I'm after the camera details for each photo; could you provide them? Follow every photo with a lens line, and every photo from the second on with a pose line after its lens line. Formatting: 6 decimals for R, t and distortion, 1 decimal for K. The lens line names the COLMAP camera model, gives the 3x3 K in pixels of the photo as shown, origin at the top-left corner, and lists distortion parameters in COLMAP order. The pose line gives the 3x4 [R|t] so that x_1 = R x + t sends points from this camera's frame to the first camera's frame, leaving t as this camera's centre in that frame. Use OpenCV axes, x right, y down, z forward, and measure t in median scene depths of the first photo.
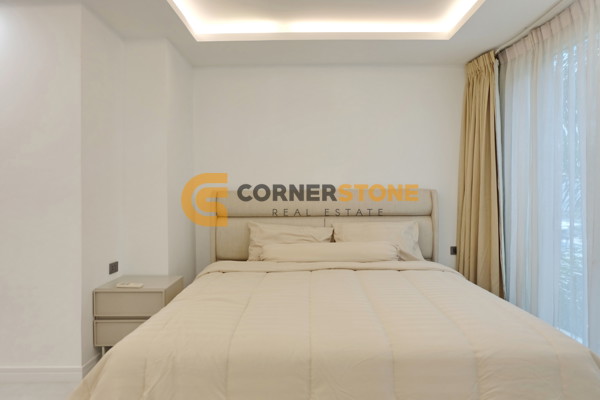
lens RADIAL K [[410.5, 0, 302.6], [0, 410.5, 194.4], [0, 0, 1]] dist [-0.066844, 0.092199]
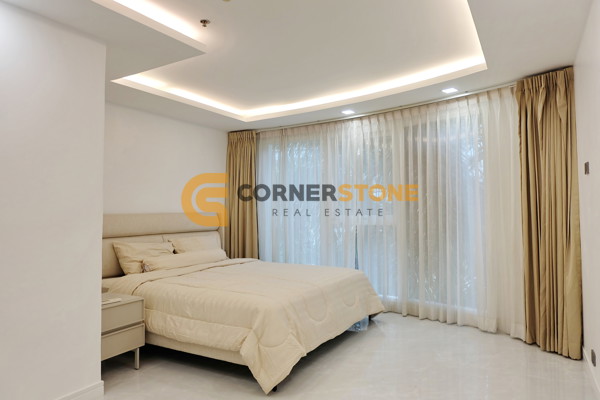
lens RADIAL K [[410.5, 0, 302.6], [0, 410.5, 194.4], [0, 0, 1]] dist [-0.066844, 0.092199]
pose [[0.486871, 0.041230, 0.872500, -0.891785], [0.000170, 0.998881, -0.047297, -0.009362], [-0.873474, 0.023176, 0.486319, 0.006433]]
